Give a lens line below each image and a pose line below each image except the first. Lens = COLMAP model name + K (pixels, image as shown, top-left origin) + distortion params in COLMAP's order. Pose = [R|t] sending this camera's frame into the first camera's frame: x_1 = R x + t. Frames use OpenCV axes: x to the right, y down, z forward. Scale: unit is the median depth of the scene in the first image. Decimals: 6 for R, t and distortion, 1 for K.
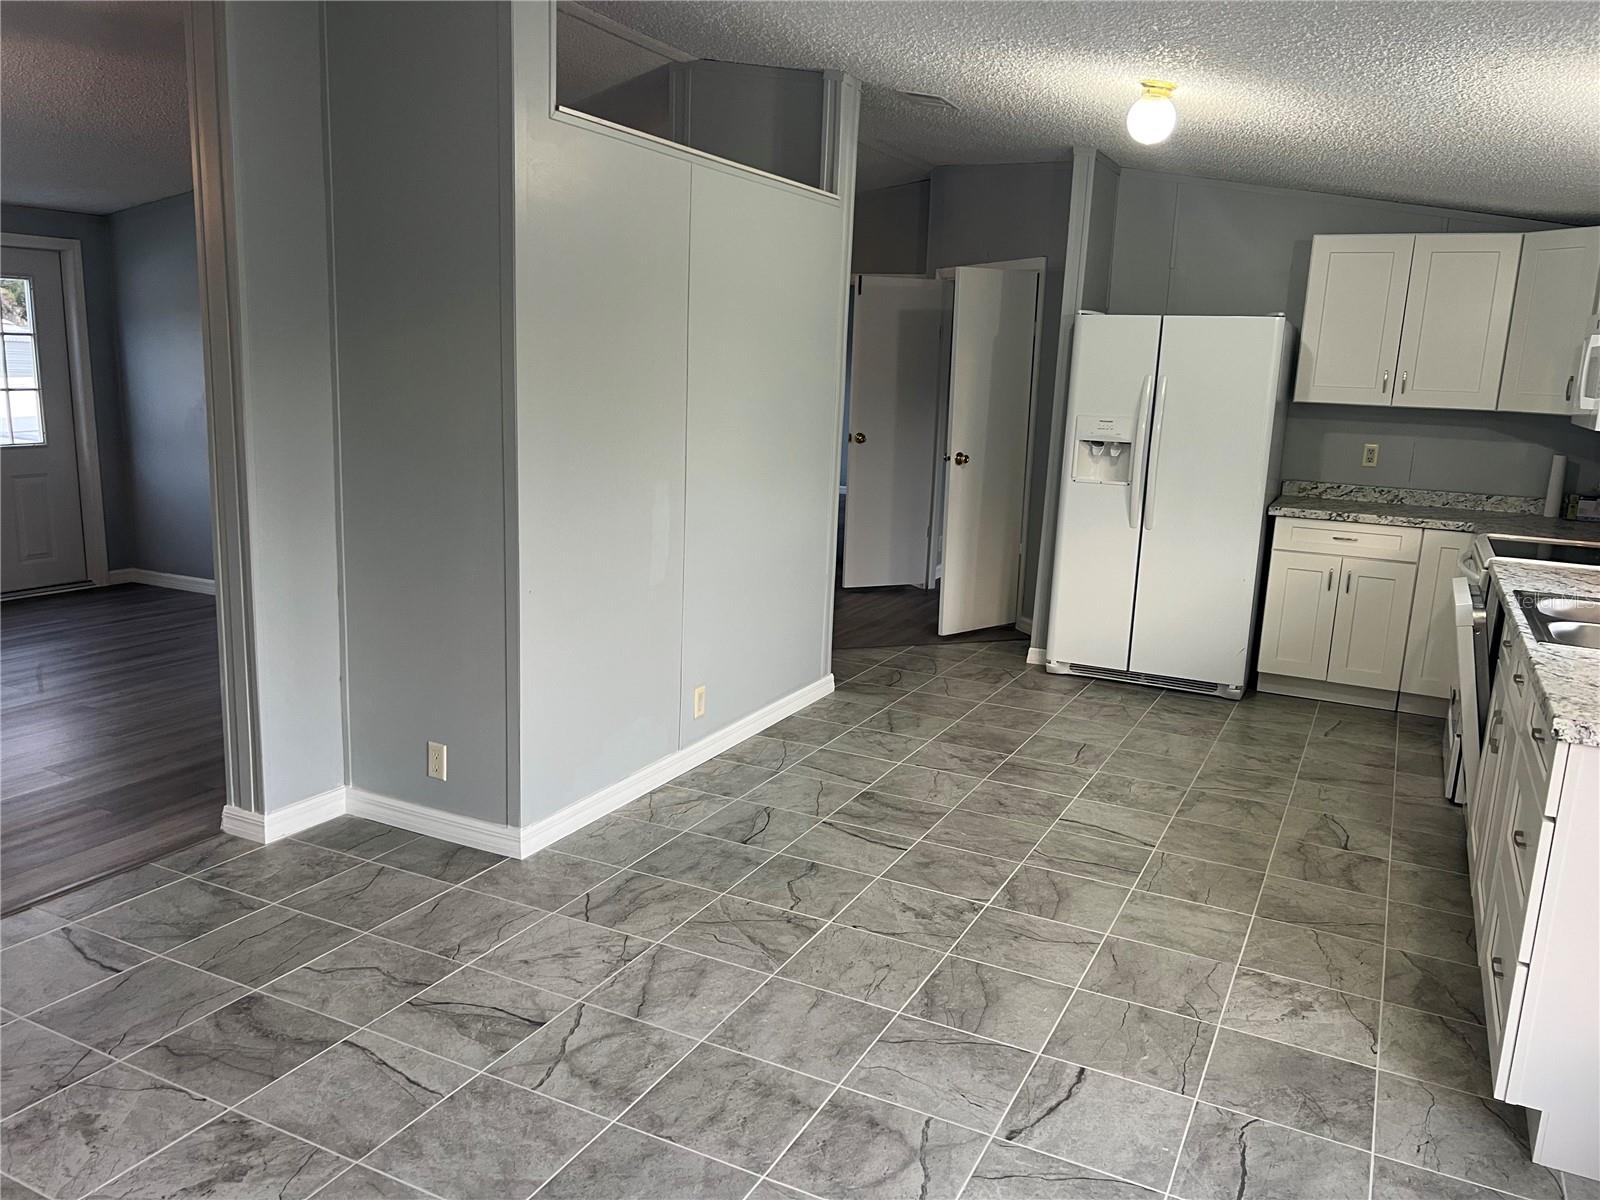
lens RADIAL K [[1207.6, 0, 790.3], [0, 1207.6, 612.5], [0, 0, 1]] dist [0.044519, -0.057122]
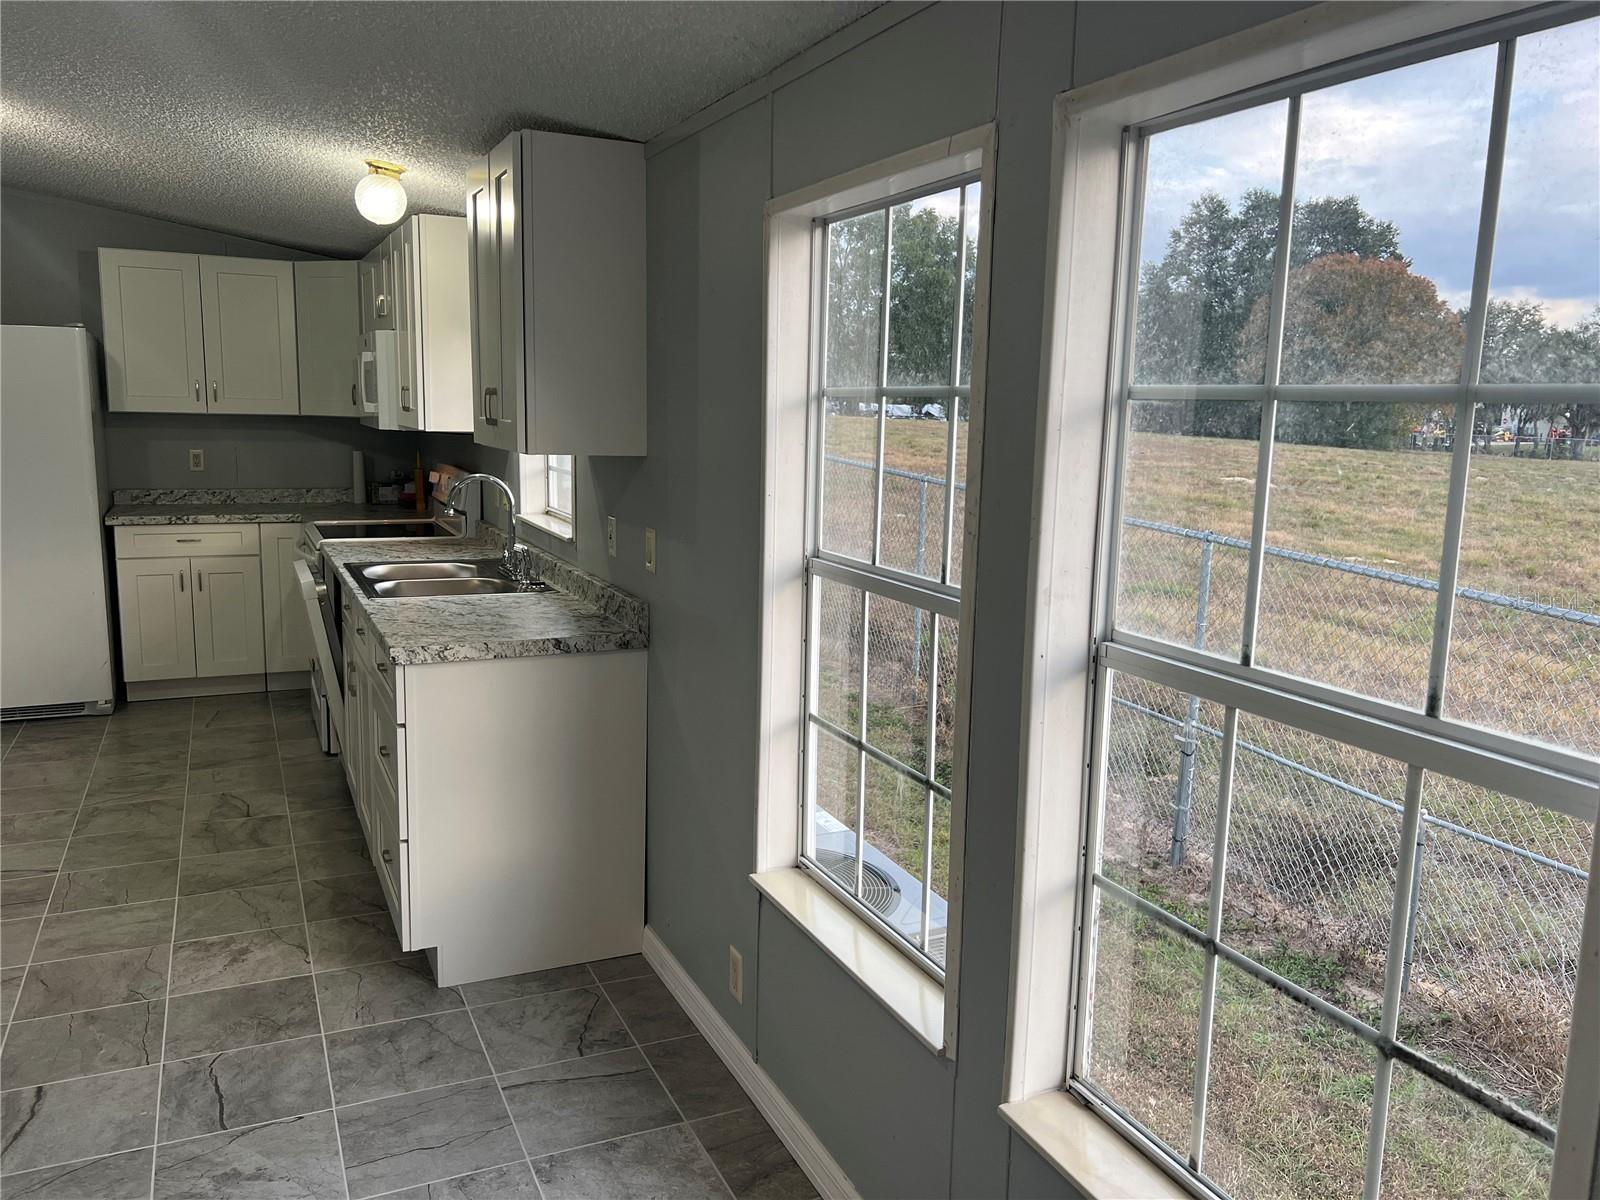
lens RADIAL K [[1207.6, 0, 817.6], [0, 1207.6, 608.9], [0, 0, 1]] dist [0.044519, -0.057122]
pose [[0.605529, -0.153536, 0.780872, -0.059758], [0.159049, 0.984765, 0.070290, 0.013761], [-0.779768, 0.081634, 0.620724, -0.096273]]
